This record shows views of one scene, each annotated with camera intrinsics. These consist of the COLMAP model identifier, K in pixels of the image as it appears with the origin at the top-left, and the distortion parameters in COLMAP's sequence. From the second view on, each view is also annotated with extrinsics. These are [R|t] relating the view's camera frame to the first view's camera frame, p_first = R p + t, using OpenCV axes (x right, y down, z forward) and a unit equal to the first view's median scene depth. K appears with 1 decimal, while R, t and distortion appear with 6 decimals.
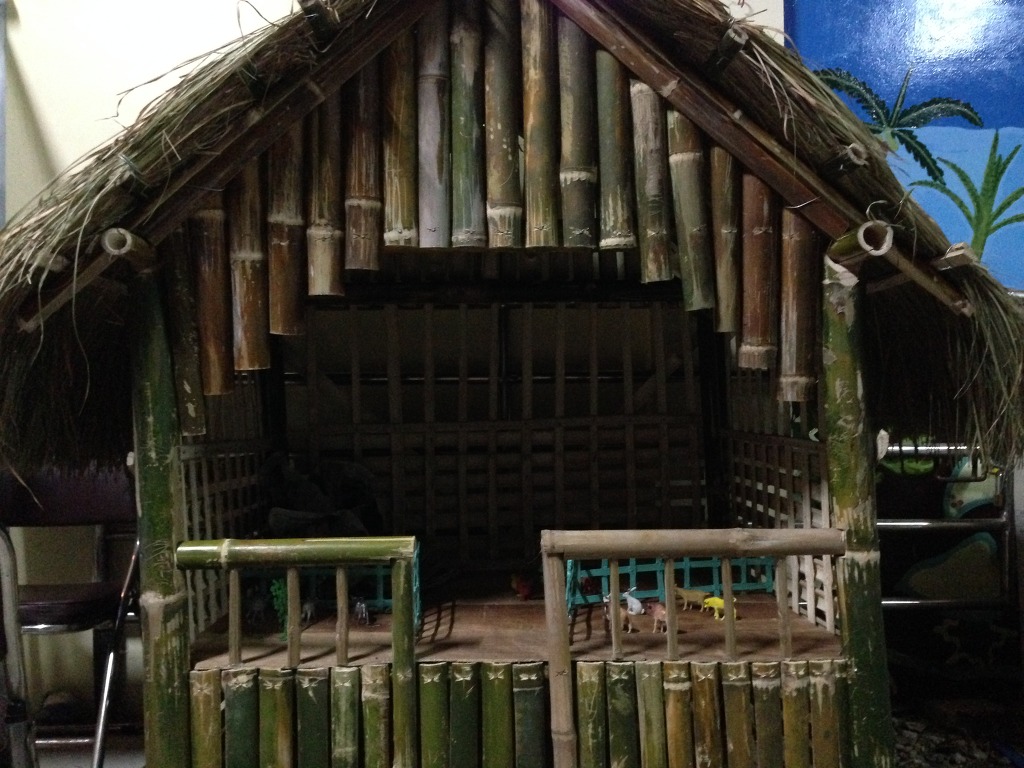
lens RADIAL K [[956.7, 0, 512.0], [0, 956.7, 384.0], [0, 0, 1]] dist [0.065310, -0.105813]
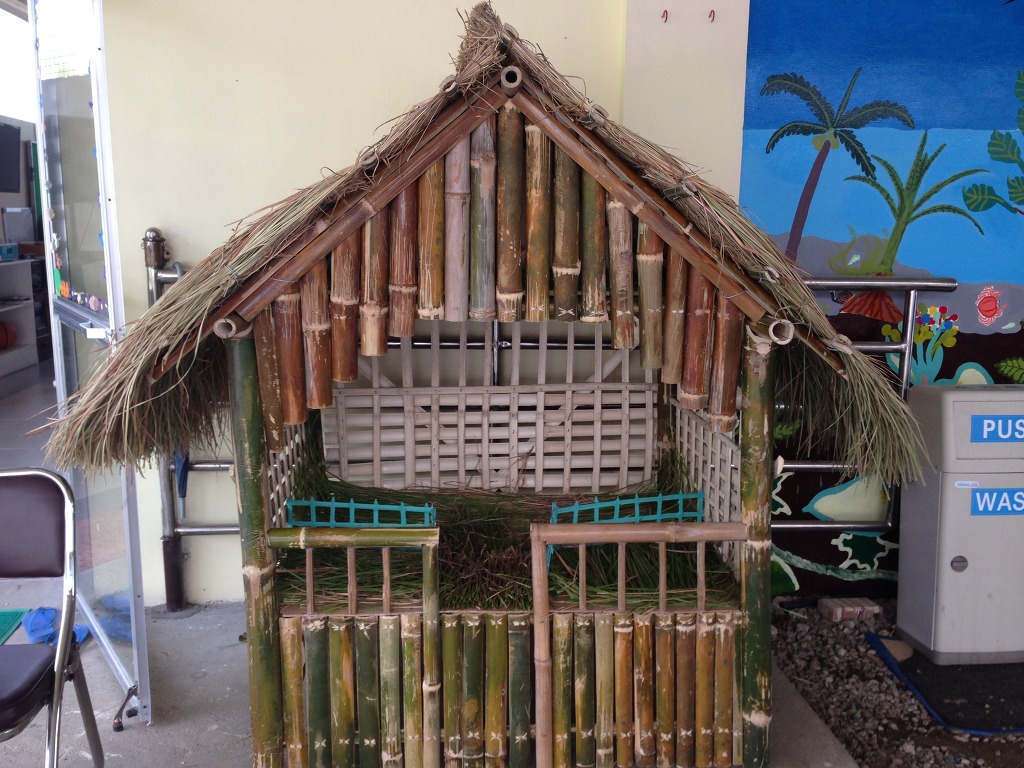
lens RADIAL K [[966.9, 0, 512.0], [0, 966.9, 384.0], [0, 0, 1]] dist [0.002463, 0.182517]
pose [[0.999229, 0.016995, 0.035393, -0.050090], [-0.023430, 0.981464, 0.190208, -0.312742], [-0.031504, -0.190890, 0.981106, -0.331517]]
